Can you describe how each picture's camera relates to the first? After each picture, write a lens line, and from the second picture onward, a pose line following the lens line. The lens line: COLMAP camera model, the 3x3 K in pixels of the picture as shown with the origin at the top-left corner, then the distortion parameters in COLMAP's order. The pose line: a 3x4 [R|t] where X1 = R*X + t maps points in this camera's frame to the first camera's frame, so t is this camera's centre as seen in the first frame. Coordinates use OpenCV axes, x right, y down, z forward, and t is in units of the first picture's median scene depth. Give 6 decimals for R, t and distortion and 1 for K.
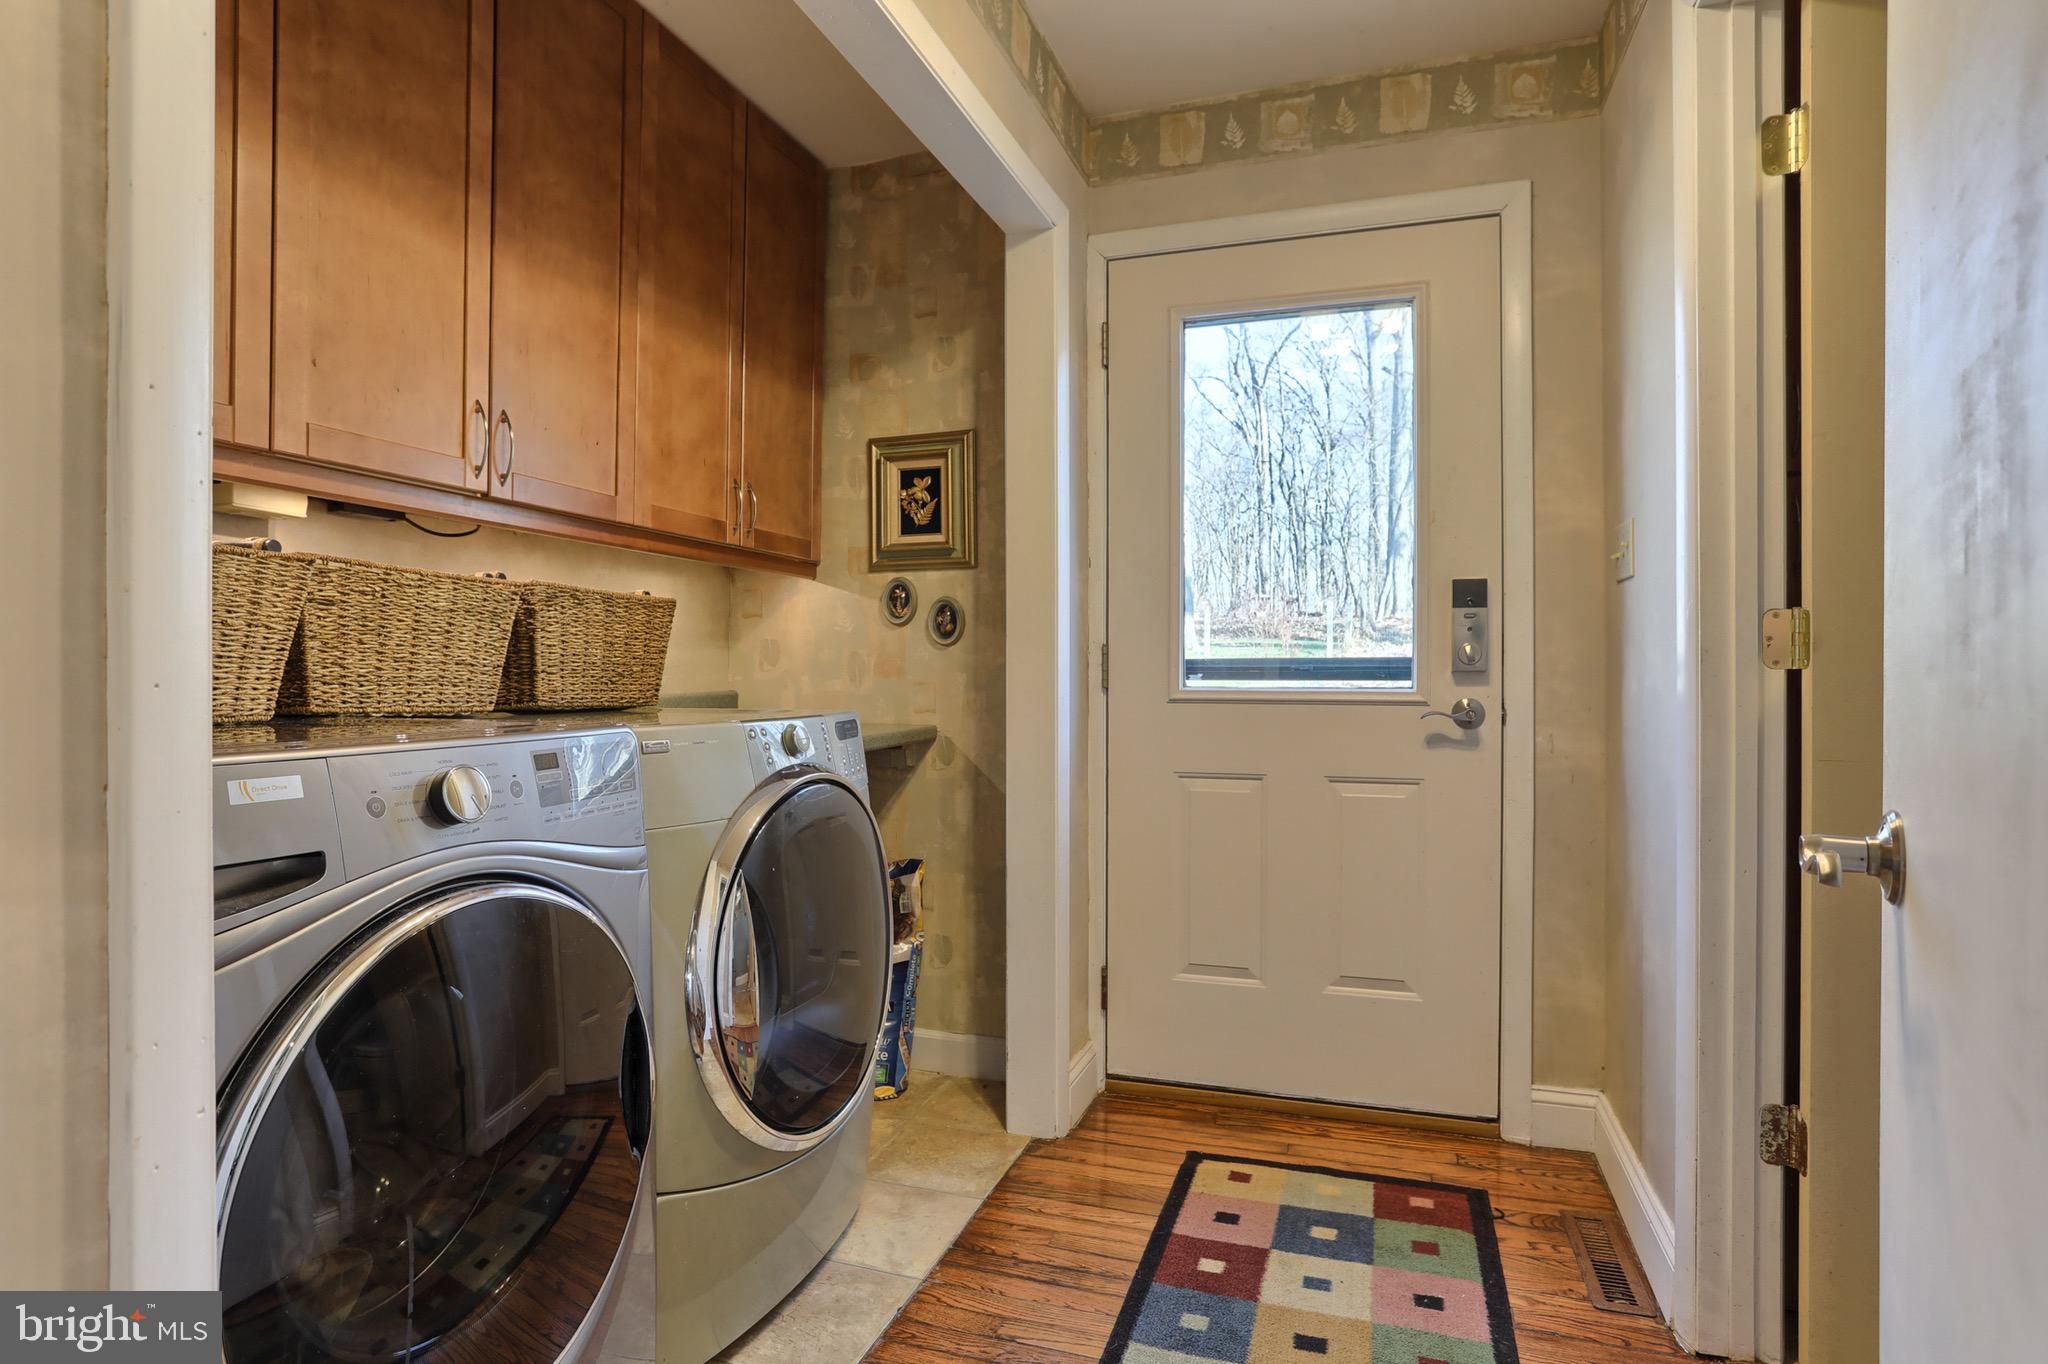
lens RADIAL K [[1053.4, 0, 1024.4], [0, 1053.4, 680.6], [0, 0, 1]] dist [-0.025060, 0.004444]
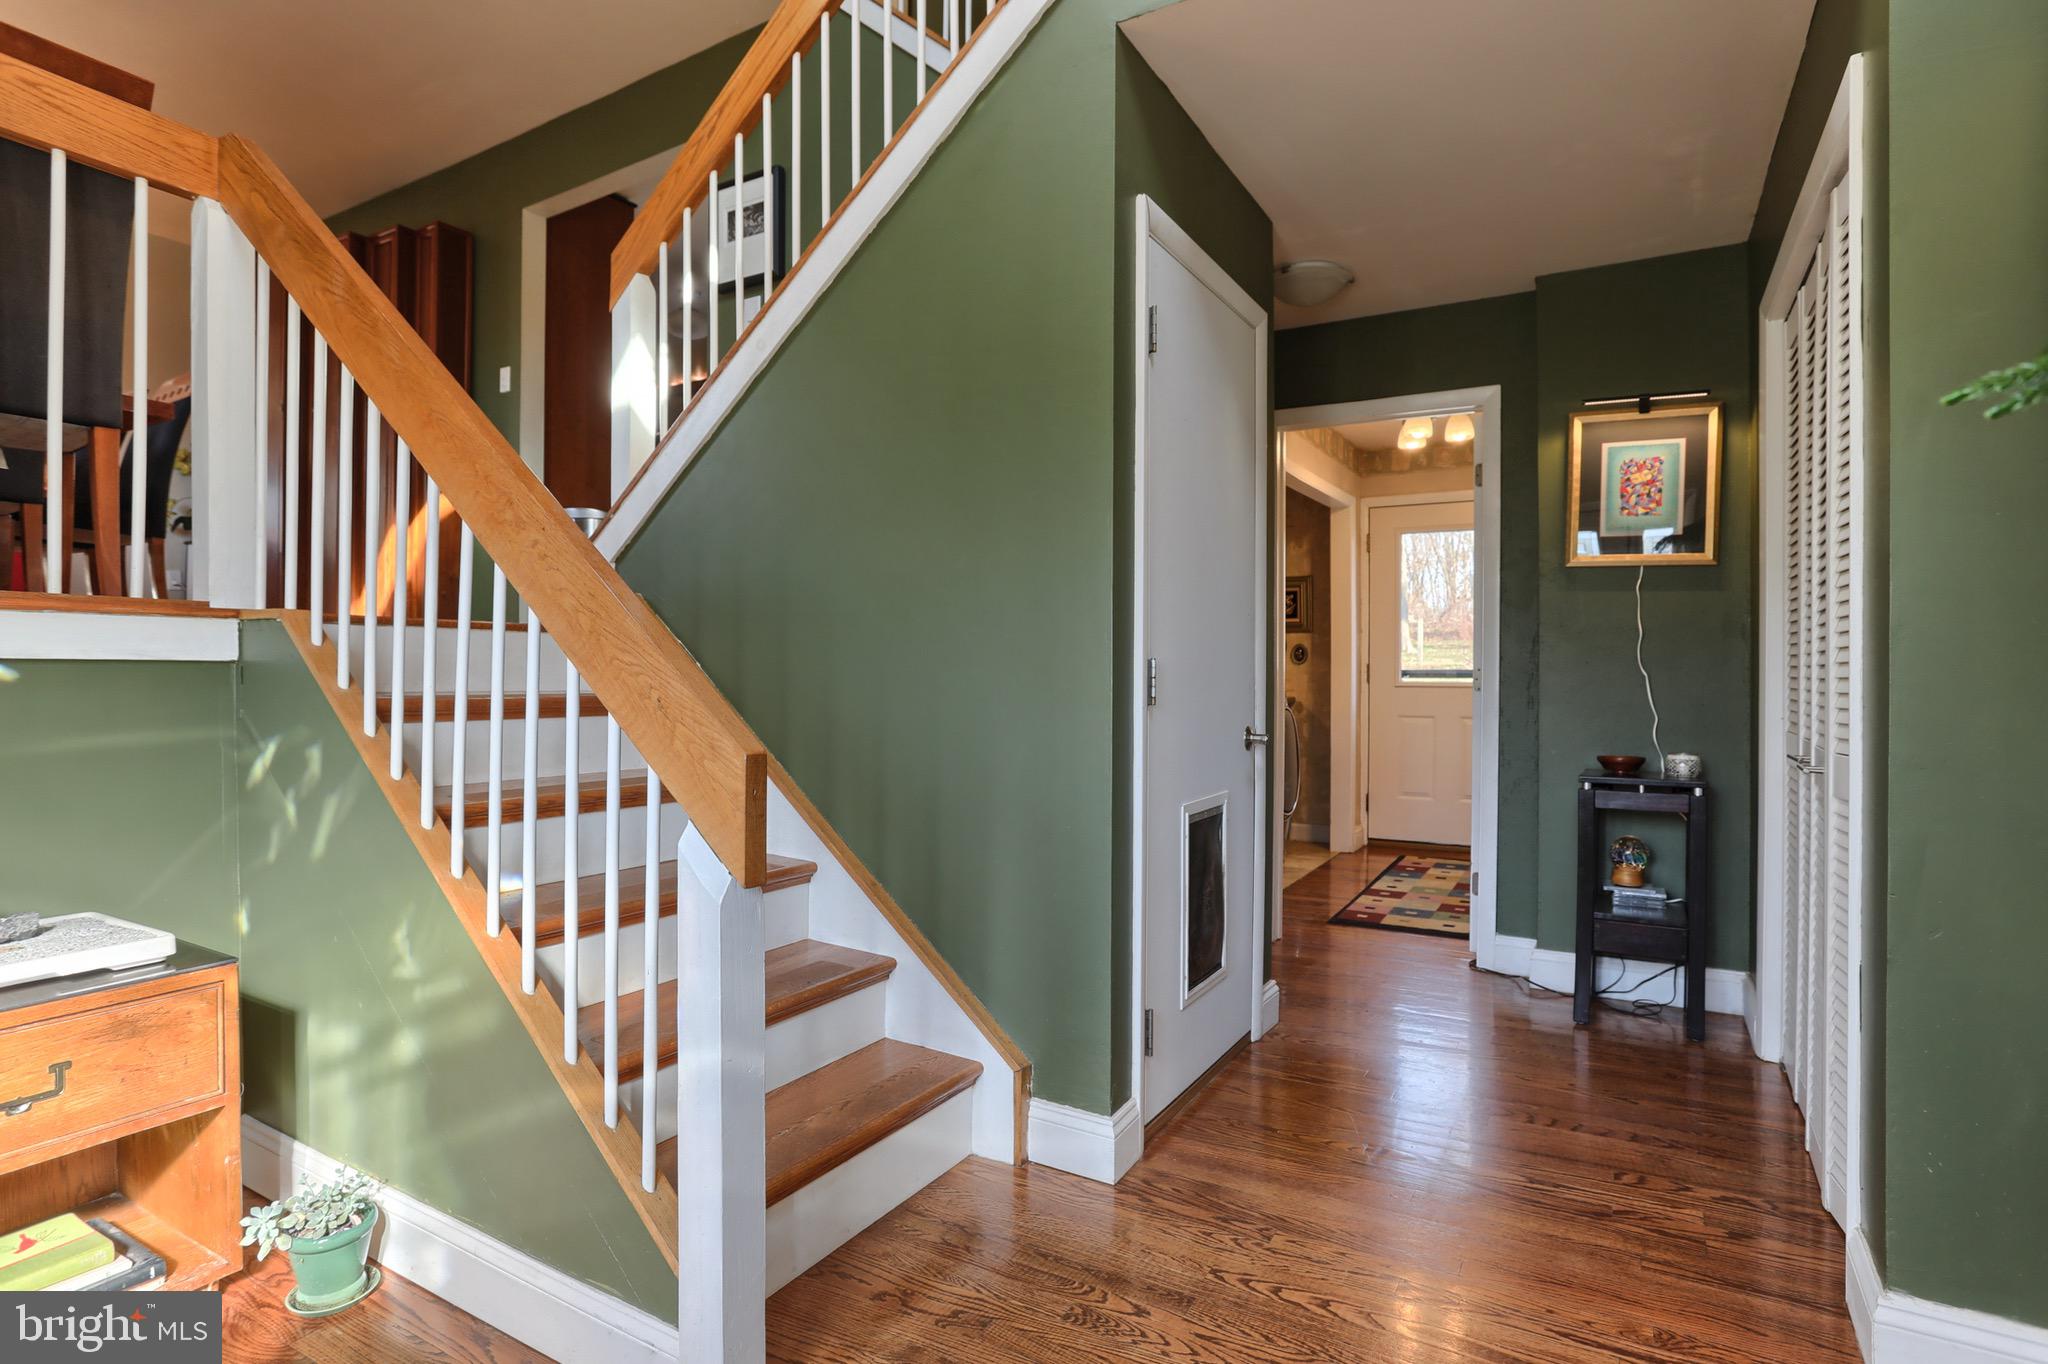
lens RADIAL K [[1053.4, 0, 1026.7], [0, 1053.4, 672.0], [0, 0, 1]] dist [-0.025060, 0.004444]
pose [[0.982023, 0.001805, -0.188754, -0.245652], [-0.002554, 0.999990, -0.003728, -0.004570], [0.188745, 0.004143, 0.982017, -1.577712]]
